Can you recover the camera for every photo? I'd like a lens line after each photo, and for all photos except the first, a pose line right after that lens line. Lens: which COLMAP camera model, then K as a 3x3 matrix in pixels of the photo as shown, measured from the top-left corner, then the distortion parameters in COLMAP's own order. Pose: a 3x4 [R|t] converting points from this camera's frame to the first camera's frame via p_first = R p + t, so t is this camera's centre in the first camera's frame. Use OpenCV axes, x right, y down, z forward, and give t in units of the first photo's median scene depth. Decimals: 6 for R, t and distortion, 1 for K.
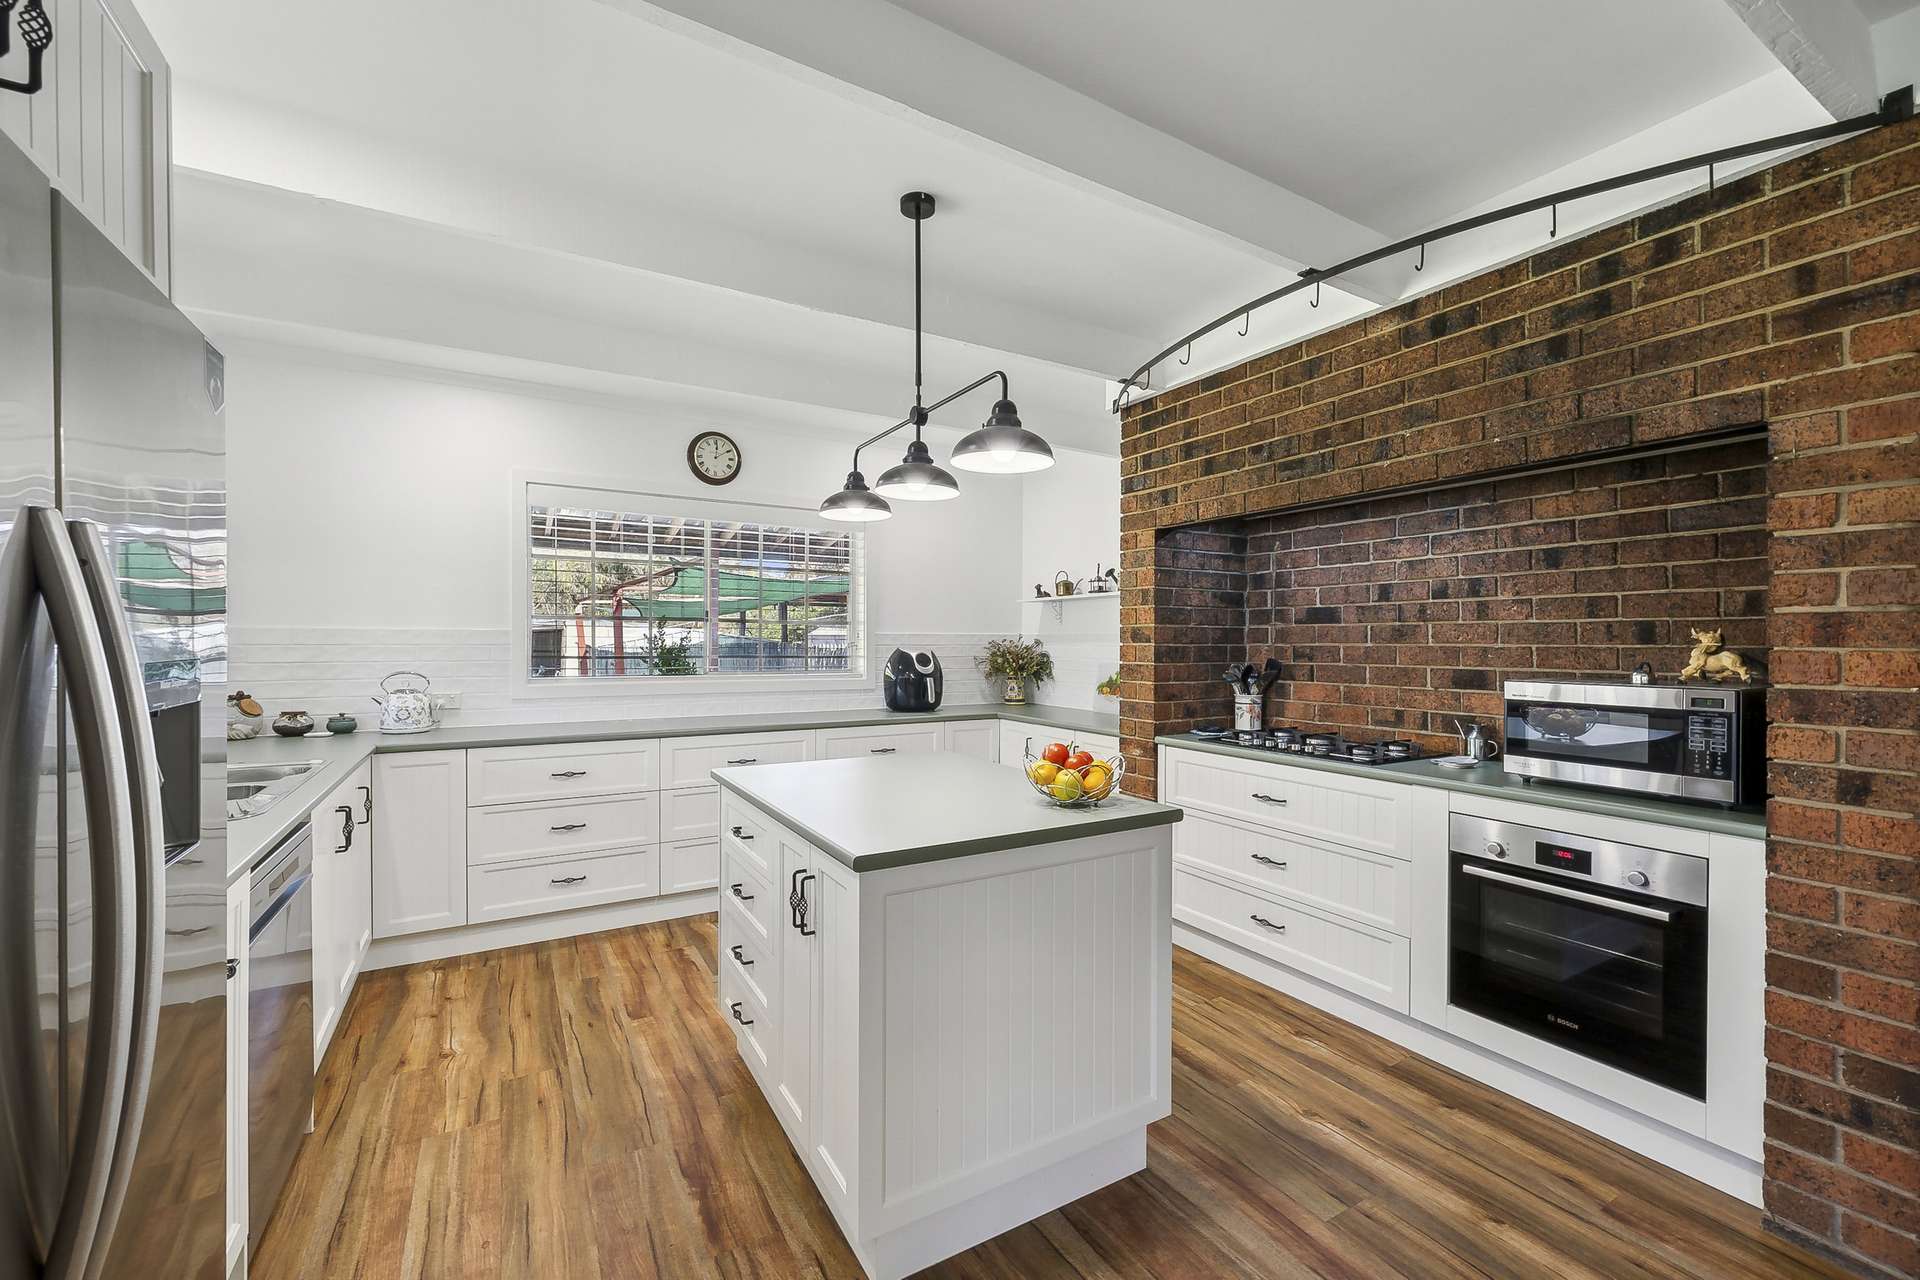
lens RADIAL K [[792.1, 0, 956.6], [0, 792.1, 647.2], [0, 0, 1]] dist [0.000360, 0.000063]
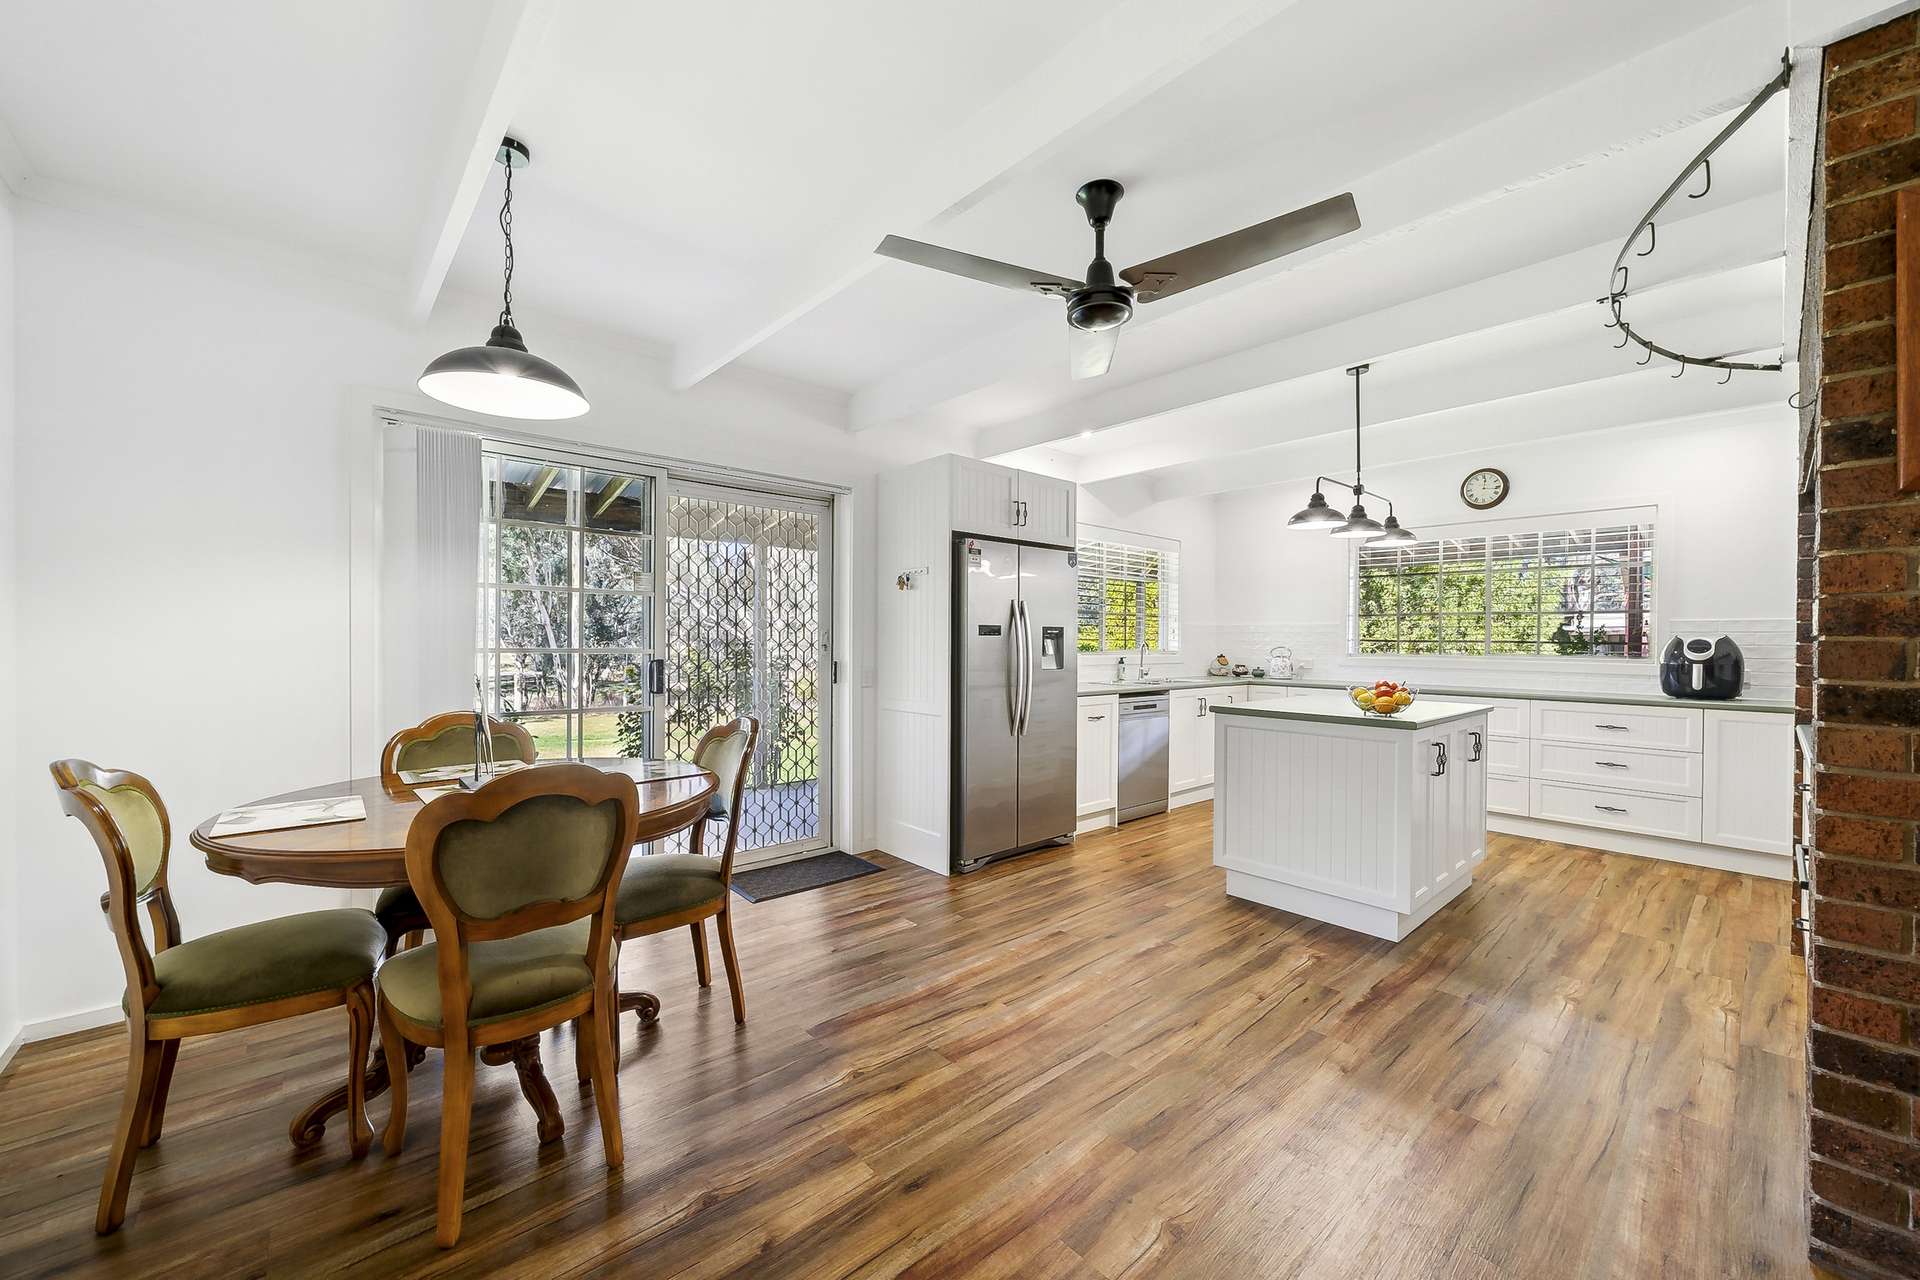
lens RADIAL K [[722.6, 0, 954.5], [0, 722.6, 639.2], [0, 0, 1]] dist [-0.001444, -0.000005]
pose [[0.202962, 0.001270, -0.979186, 0.860944], [-0.014317, 0.999896, -0.001670, 0.028842], [0.979082, 0.014358, 0.202959, -0.112579]]
